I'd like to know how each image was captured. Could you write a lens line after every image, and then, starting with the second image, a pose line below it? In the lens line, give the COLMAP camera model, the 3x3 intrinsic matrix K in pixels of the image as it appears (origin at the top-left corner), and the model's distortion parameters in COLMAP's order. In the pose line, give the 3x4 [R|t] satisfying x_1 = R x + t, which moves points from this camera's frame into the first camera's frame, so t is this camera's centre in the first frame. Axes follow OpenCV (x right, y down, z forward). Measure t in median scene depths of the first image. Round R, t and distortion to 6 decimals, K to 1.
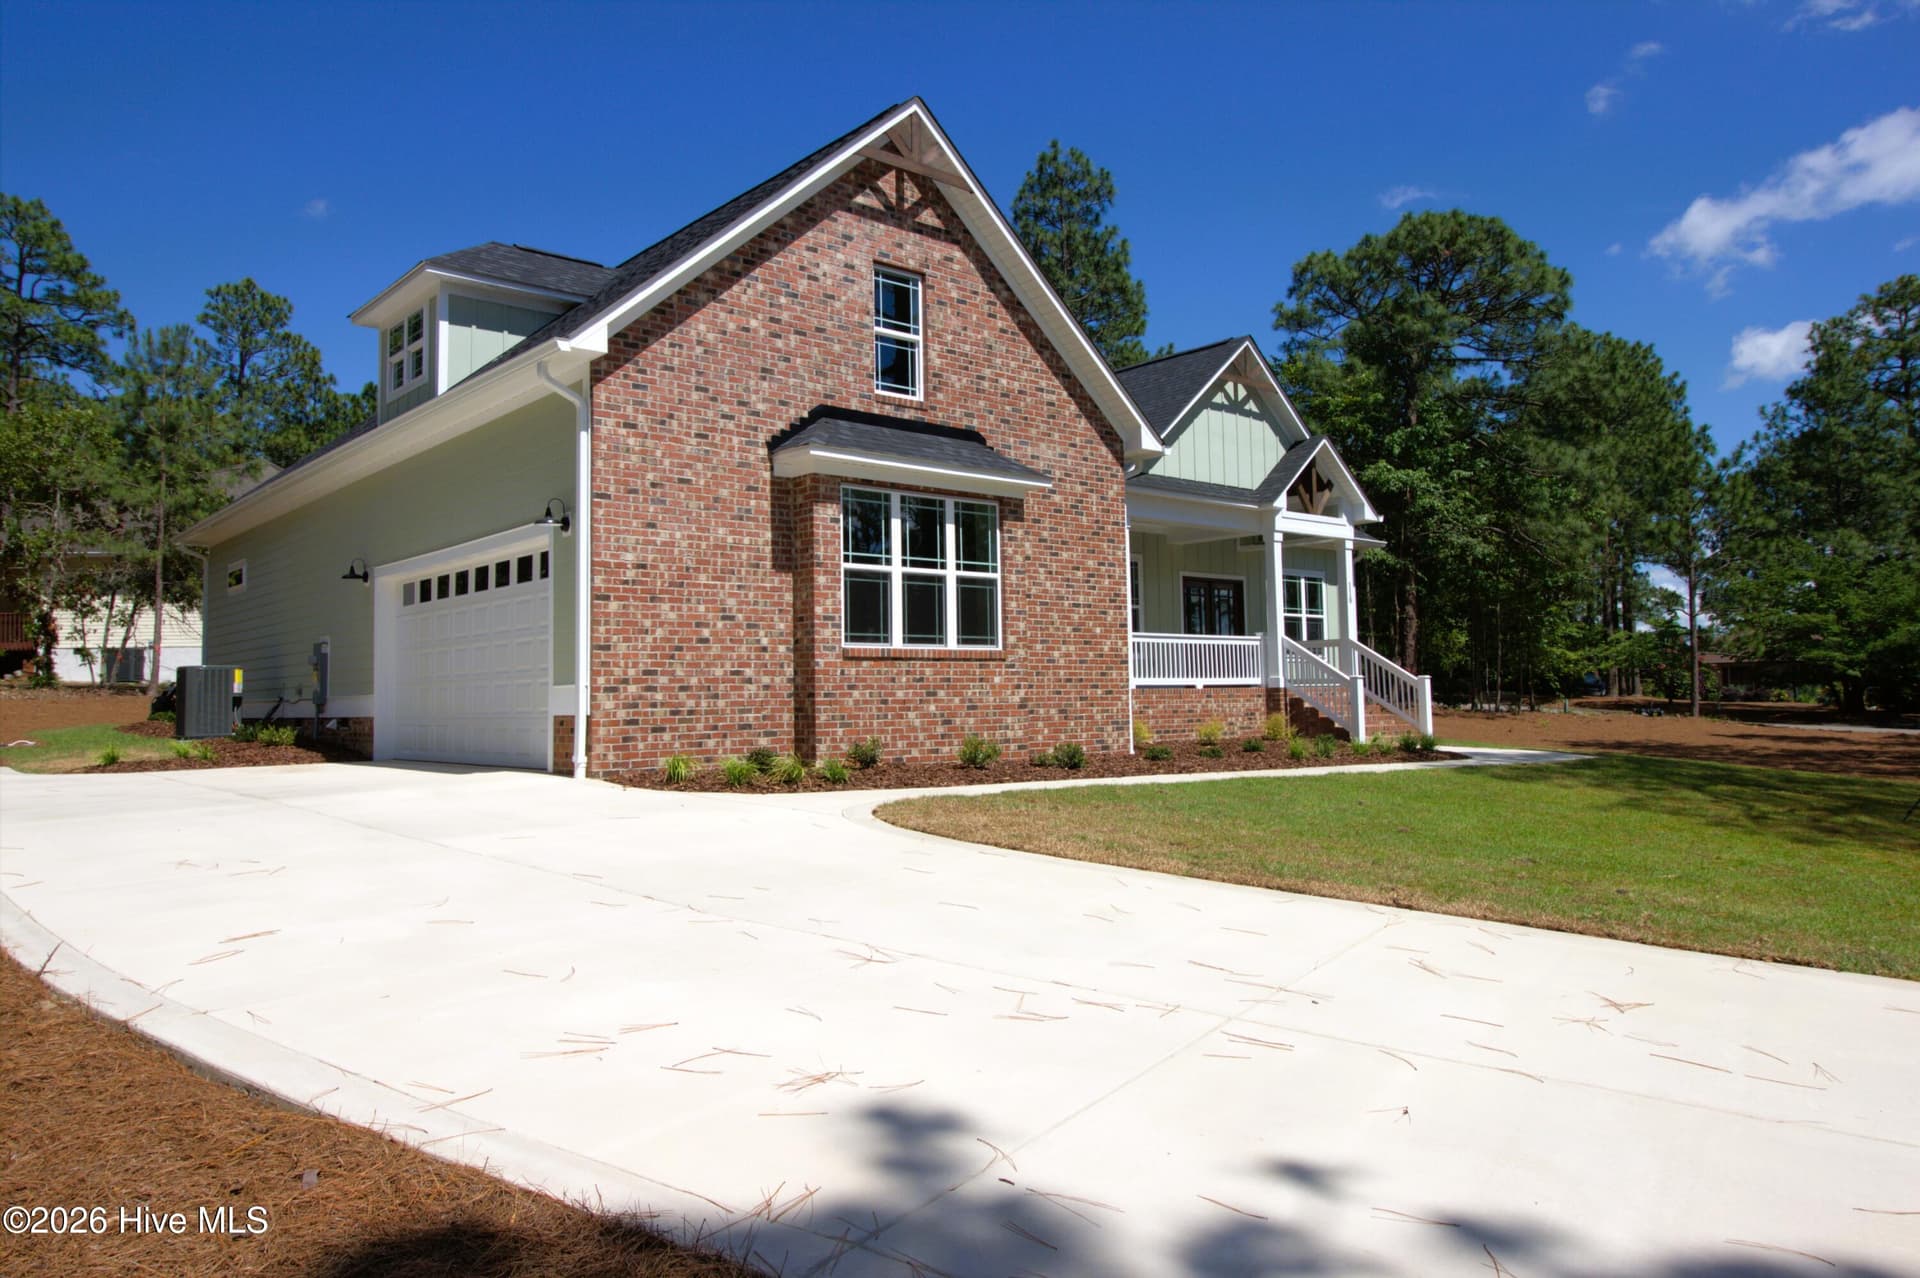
lens RADIAL K [[1318.0, 0, 960.7], [0, 1318.0, 632.7], [0, 0, 1]] dist [-0.002694, -0.000461]
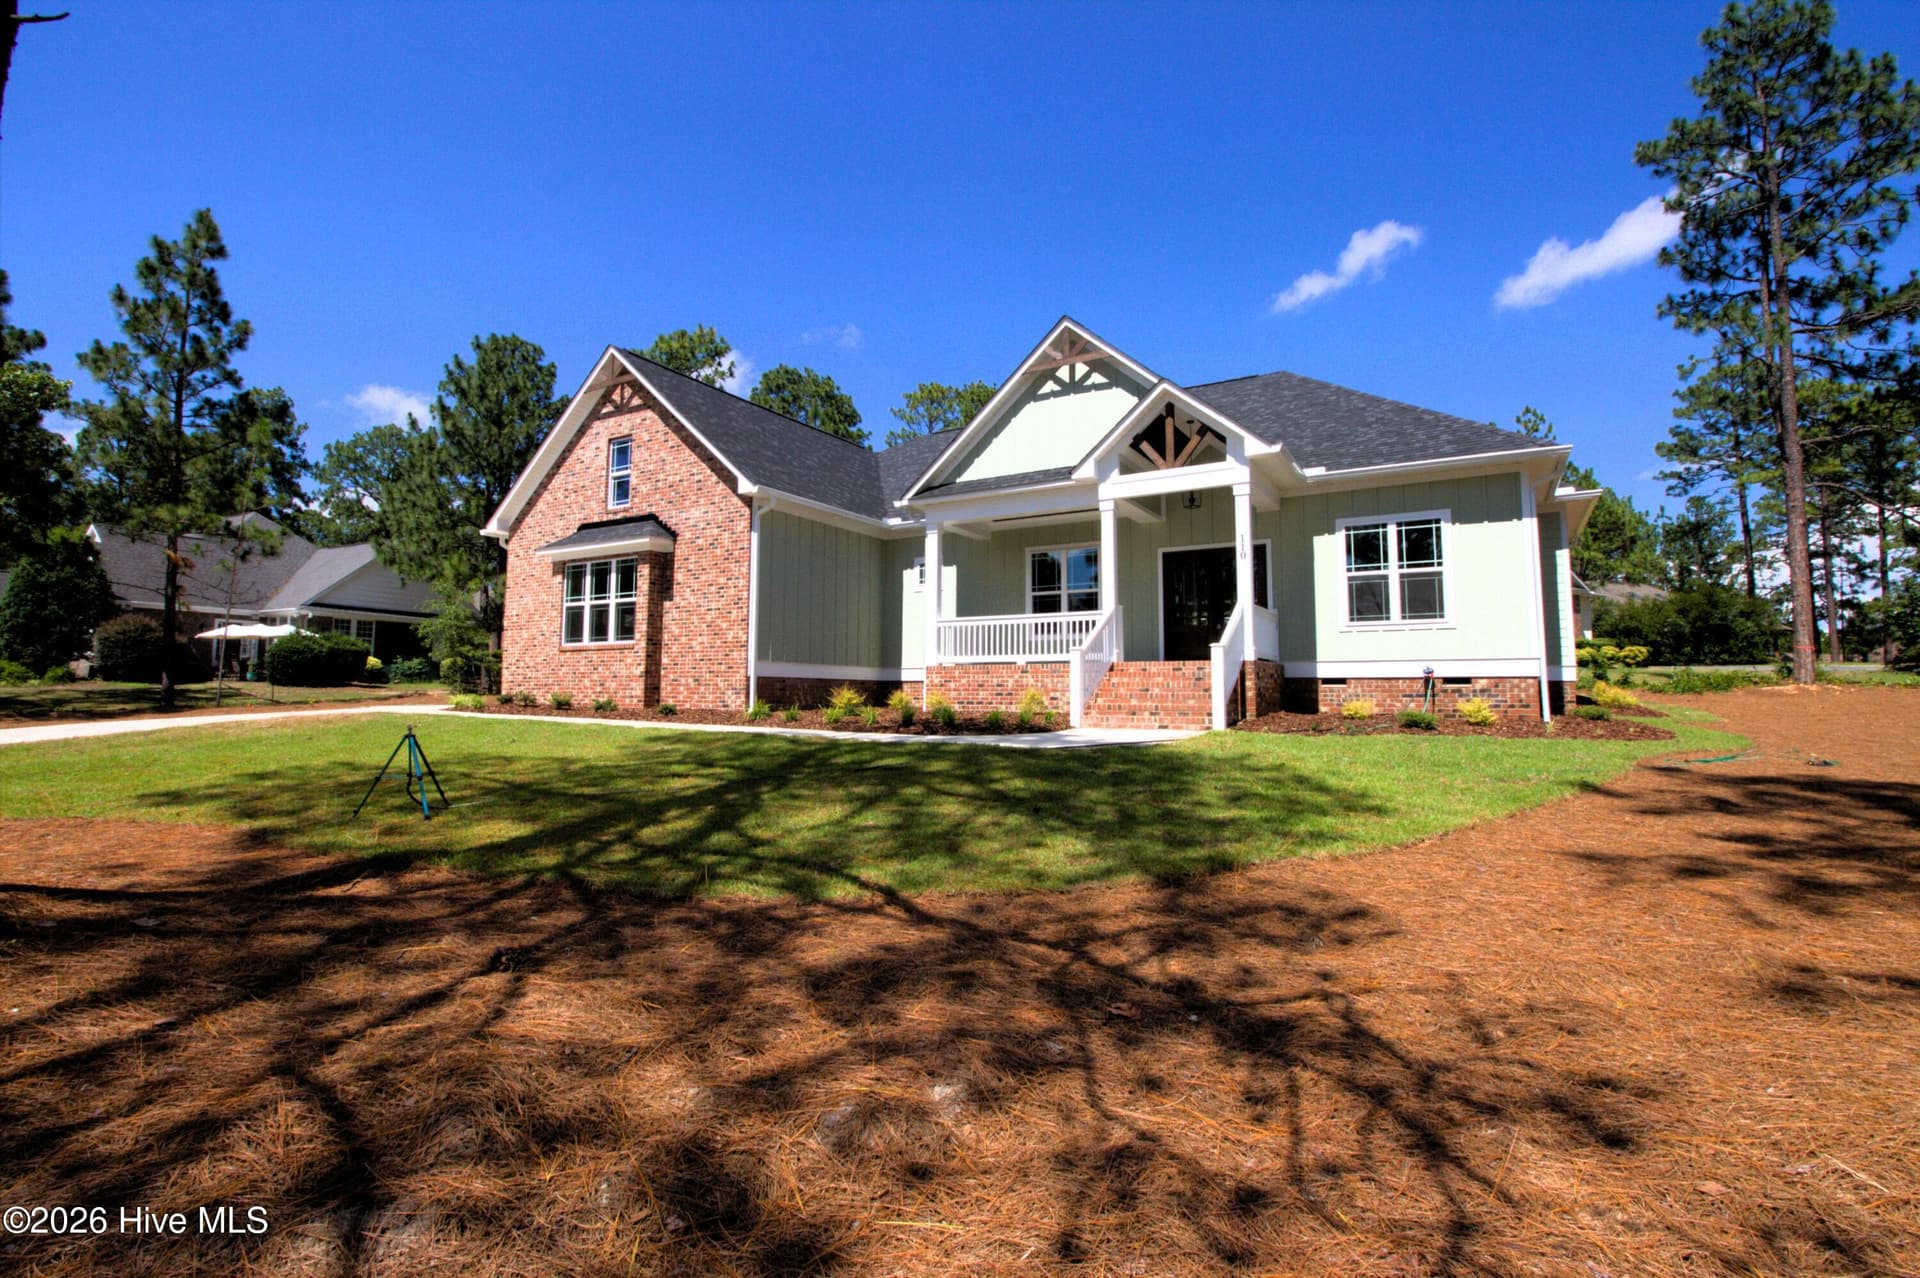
lens RADIAL K [[892.9, 0, 943.8], [0, 892.9, 631.9], [0, 0, 1]] dist [-0.002672, -0.009311]
pose [[0.293863, -0.055189, -0.954253, 1.288388], [0.039314, 0.998185, -0.045623, 0.069647], [0.955039, -0.024109, 0.295499, 1.084611]]
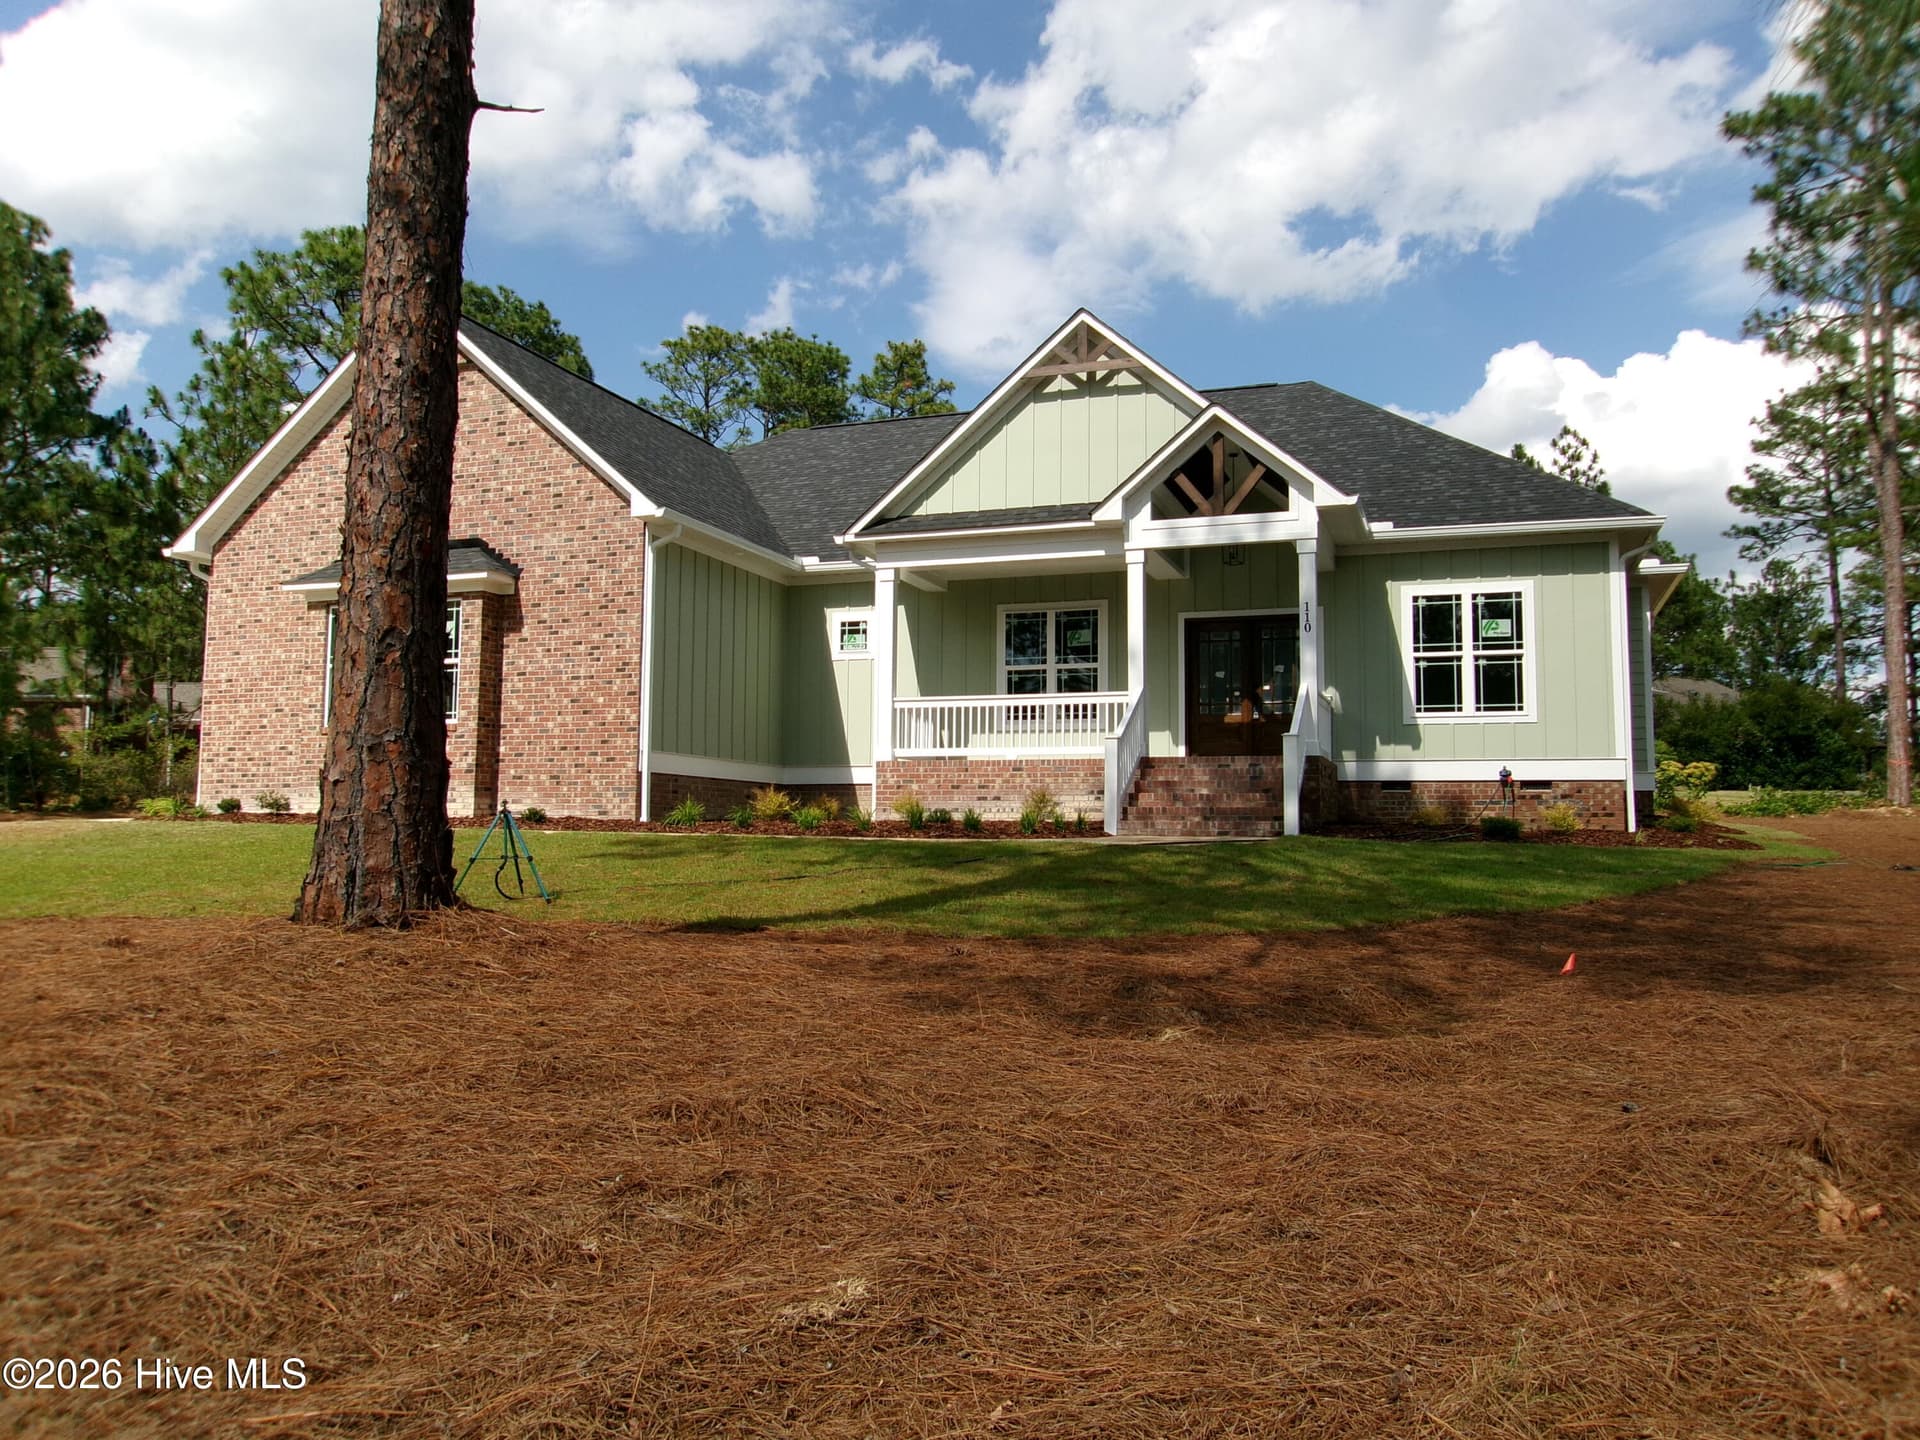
lens RADIAL K [[1492.4, 0, 961.2], [0, 1492.4, 740.0], [0, 0, 1]] dist [-0.025177, 0.019652]
pose [[0.483368, -0.044855, -0.874268, 1.461432], [0.029783, 0.998951, -0.034786, 0.091224], [0.874911, -0.009224, 0.484196, 0.784368]]
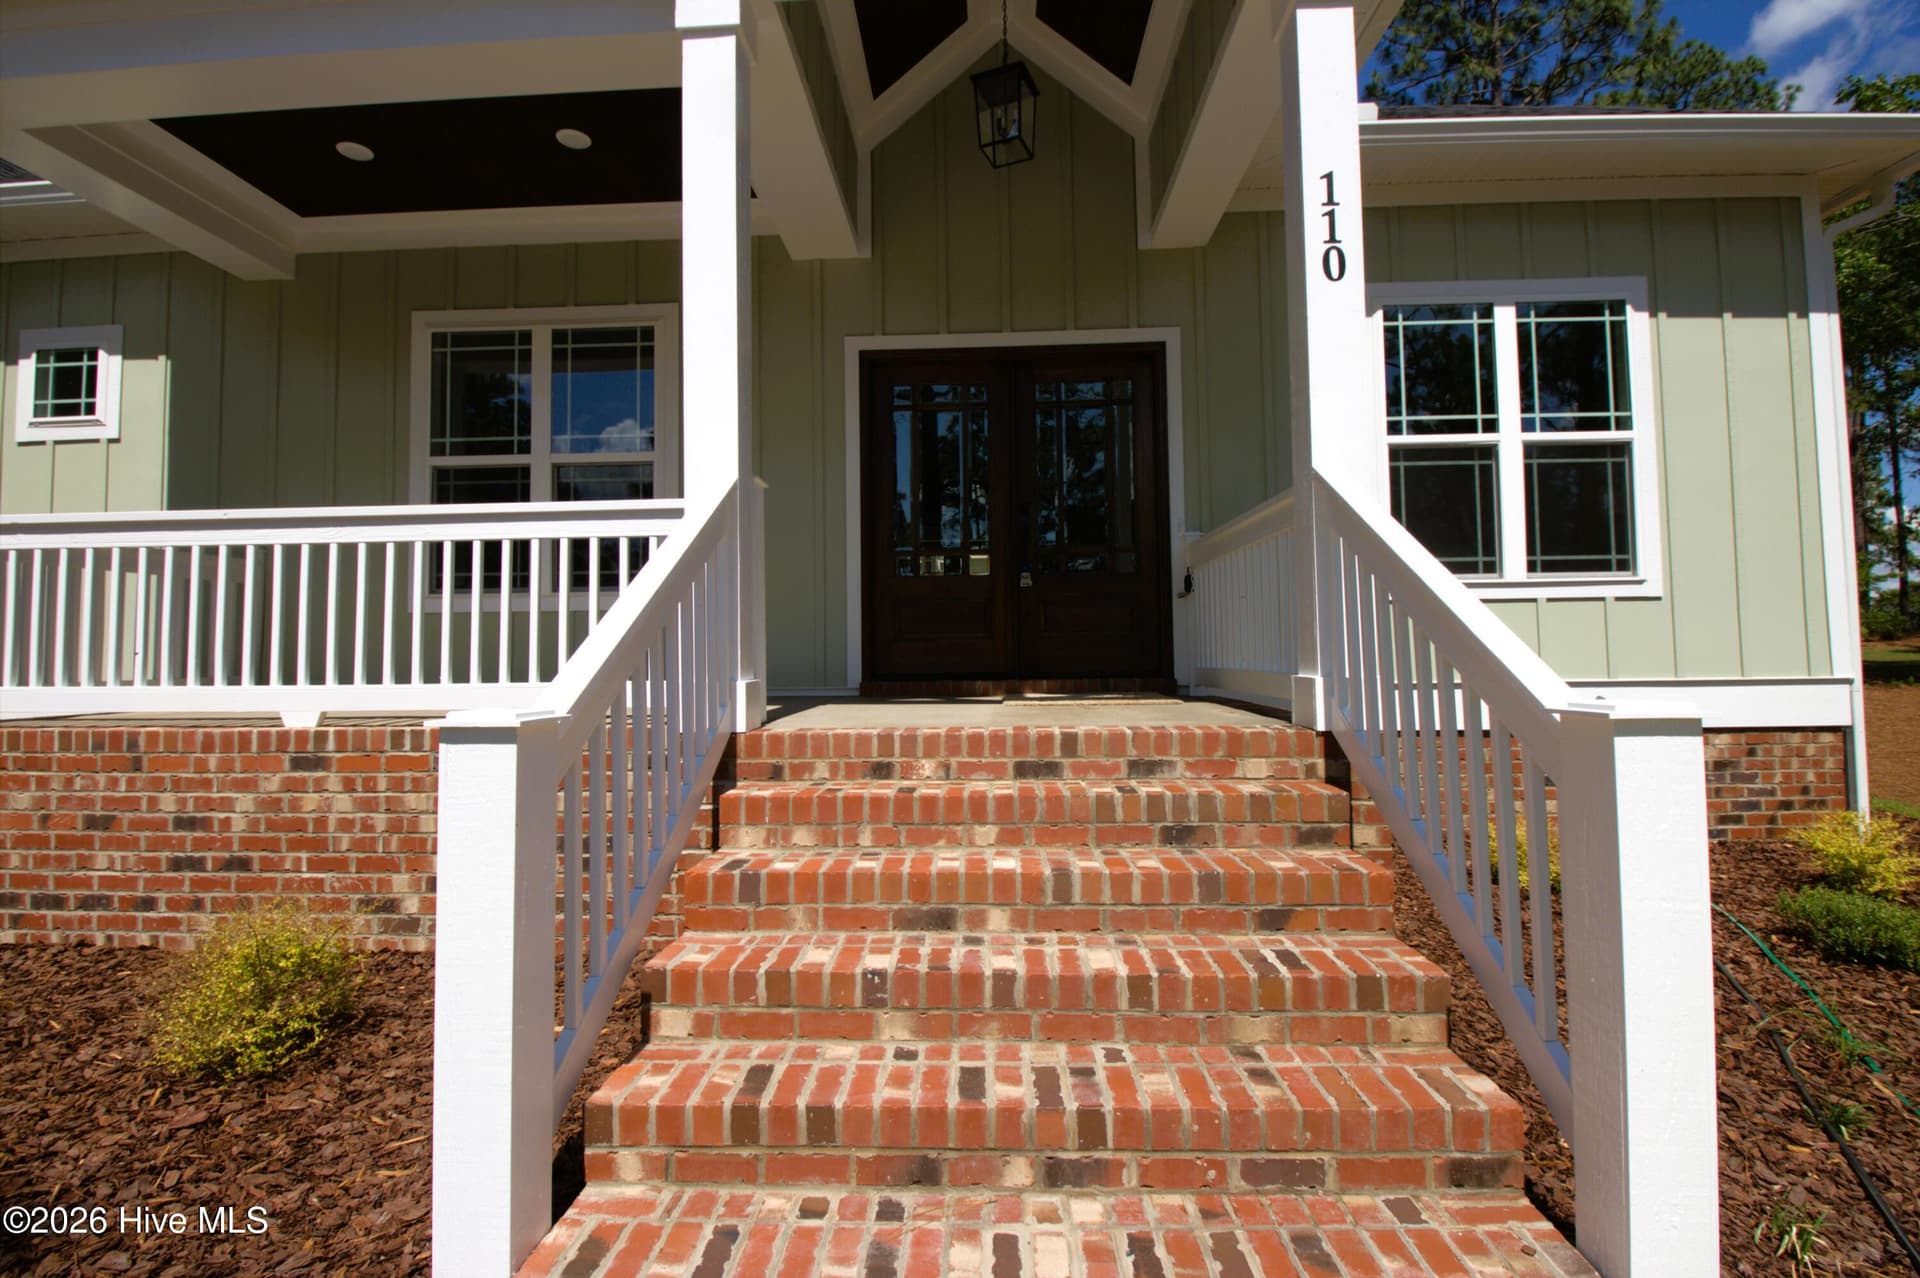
lens RADIAL K [[892.9, 0, 959.5], [0, 892.9, 627.4], [0, 0, 1]] dist [-0.002672, -0.009311]
pose [[0.720672, -0.014421, -0.693126, 0.573693], [0.038387, 0.999080, 0.019126, 0.037836], [0.692213, -0.040391, 0.720562, 1.446989]]
